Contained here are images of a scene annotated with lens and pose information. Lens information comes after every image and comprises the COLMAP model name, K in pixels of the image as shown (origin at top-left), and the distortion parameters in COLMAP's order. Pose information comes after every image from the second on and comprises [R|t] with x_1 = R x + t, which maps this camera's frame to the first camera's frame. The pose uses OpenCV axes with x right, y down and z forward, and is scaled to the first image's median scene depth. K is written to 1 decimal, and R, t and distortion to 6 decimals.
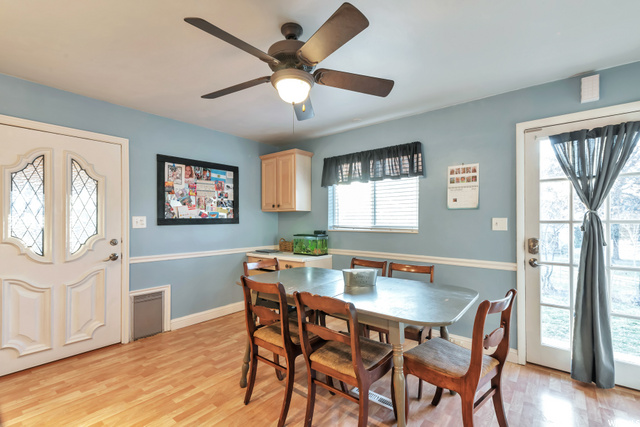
lens RADIAL K [[288.4, 0, 325.1], [0, 288.4, 219.8], [0, 0, 1]] dist [0.016048, -0.003654]
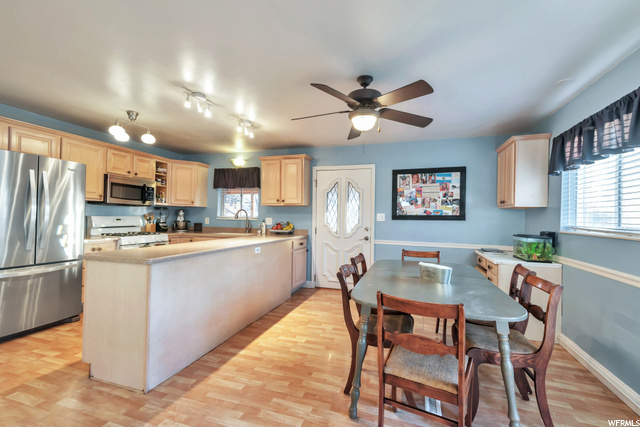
lens RADIAL K [[288.4, 0, 321.0], [0, 288.4, 215.0], [0, 0, 1]] dist [0.016048, -0.003654]
pose [[0.339657, 0.003730, -0.940542, 0.683693], [-0.015813, 0.999873, -0.001745, 0.004266], [0.940416, 0.015465, 0.339673, 0.202700]]
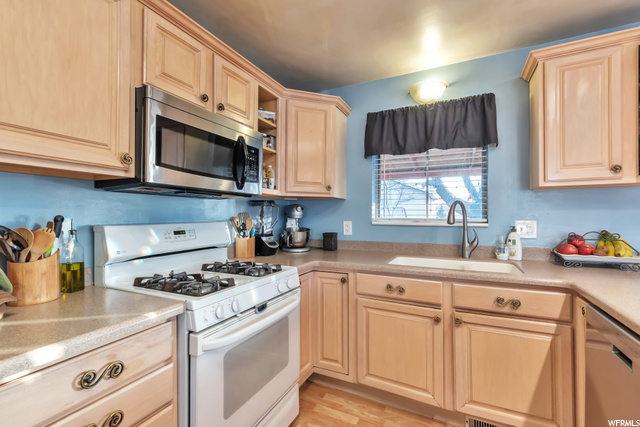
lens RADIAL K [[288.4, 0, 318.6], [0, 288.4, 214.5], [0, 0, 1]] dist [0.016048, -0.003654]
pose [[0.204551, 0.004156, -0.978847, -0.498090], [0.001663, 0.999988, 0.004593, 0.005051], [0.978855, -0.002568, 0.204541, -0.126936]]
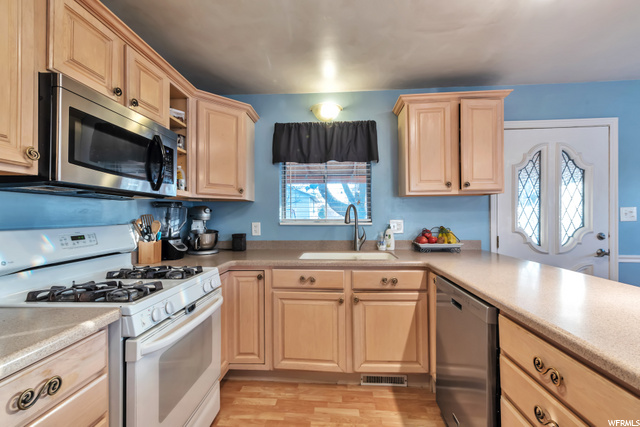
lens RADIAL K [[288.4, 0, 319.2], [0, 288.4, 214.1], [0, 0, 1]] dist [0.016048, -0.003654]
pose [[0.565528, -0.002793, -0.824724, -0.460727], [0.004927, 0.999988, -0.000008, 0.003947], [0.824714, -0.004059, 0.565535, -0.218993]]
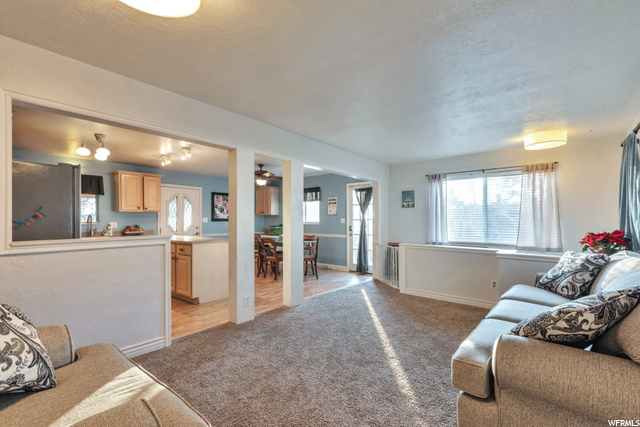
lens RADIAL K [[288.4, 0, 320.5], [0, 288.4, 218.4], [0, 0, 1]] dist [0.016048, -0.003654]
pose [[0.999602, 0.000170, -0.028195, 0.430292], [-0.000342, 0.999981, -0.006081, 0.010135], [0.028194, 0.006088, 0.999584, -1.492864]]
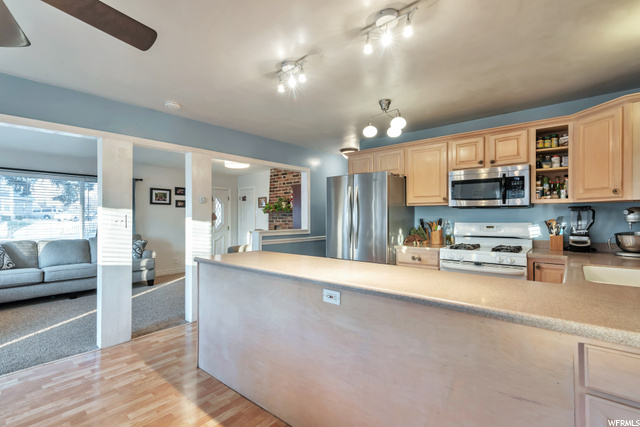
lens RADIAL K [[288.4, 0, 319.3], [0, 288.4, 214.4], [0, 0, 1]] dist [0.016048, -0.003654]
pose [[-0.998857, 0.008884, 0.046974, -0.495599], [0.008241, 0.999870, -0.013857, 0.002653], [-0.047091, -0.013454, -0.998800, 0.887889]]
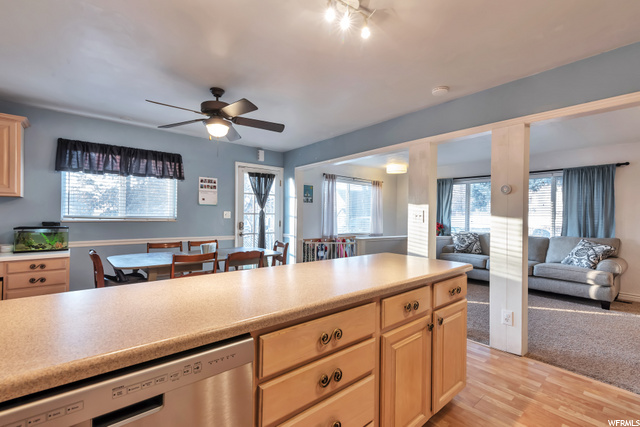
lens RADIAL K [[288.4, 0, 321.7], [0, 288.4, 211.5], [0, 0, 1]] dist [0.016048, -0.003654]
pose [[0.190500, 0.018100, 0.981520, -0.941589], [-0.014699, 0.999771, -0.015584, 0.012968], [-0.981577, -0.011458, 0.190723, 0.078212]]
